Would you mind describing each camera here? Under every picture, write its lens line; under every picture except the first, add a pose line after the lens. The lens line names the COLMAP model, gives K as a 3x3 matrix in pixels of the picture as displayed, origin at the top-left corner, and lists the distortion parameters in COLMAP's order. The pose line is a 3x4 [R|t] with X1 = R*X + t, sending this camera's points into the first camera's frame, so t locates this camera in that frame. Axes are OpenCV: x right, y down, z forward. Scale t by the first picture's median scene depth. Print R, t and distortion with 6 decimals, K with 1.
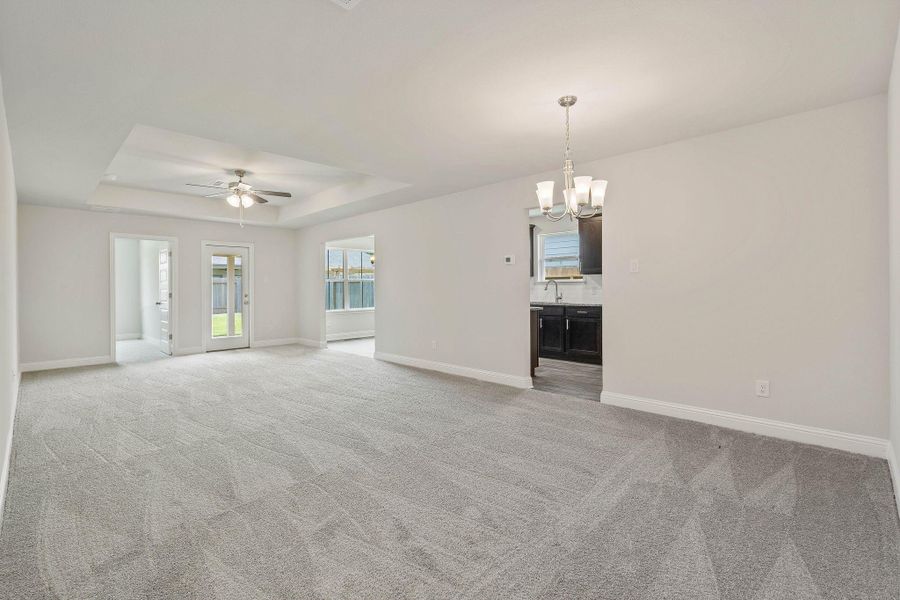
lens RADIAL K [[394.8, 0, 452.0], [0, 394.8, 290.9], [0, 0, 1]] dist [-0.002985, -0.000005]
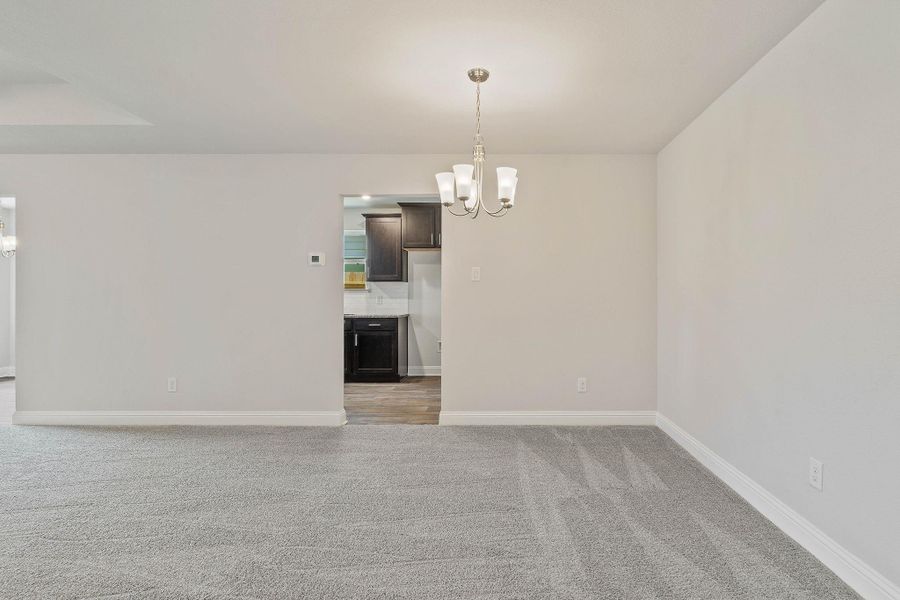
lens RADIAL K [[428.6, 0, 449.8], [0, 428.6, 300.4], [0, 0, 1]] dist [-0.004858, 0.000102]
pose [[0.727620, 0.000466, 0.685980, -0.210261], [-0.001196, 0.999999, 0.000589, -0.000549], [-0.685979, -0.001249, 0.727620, 0.210124]]
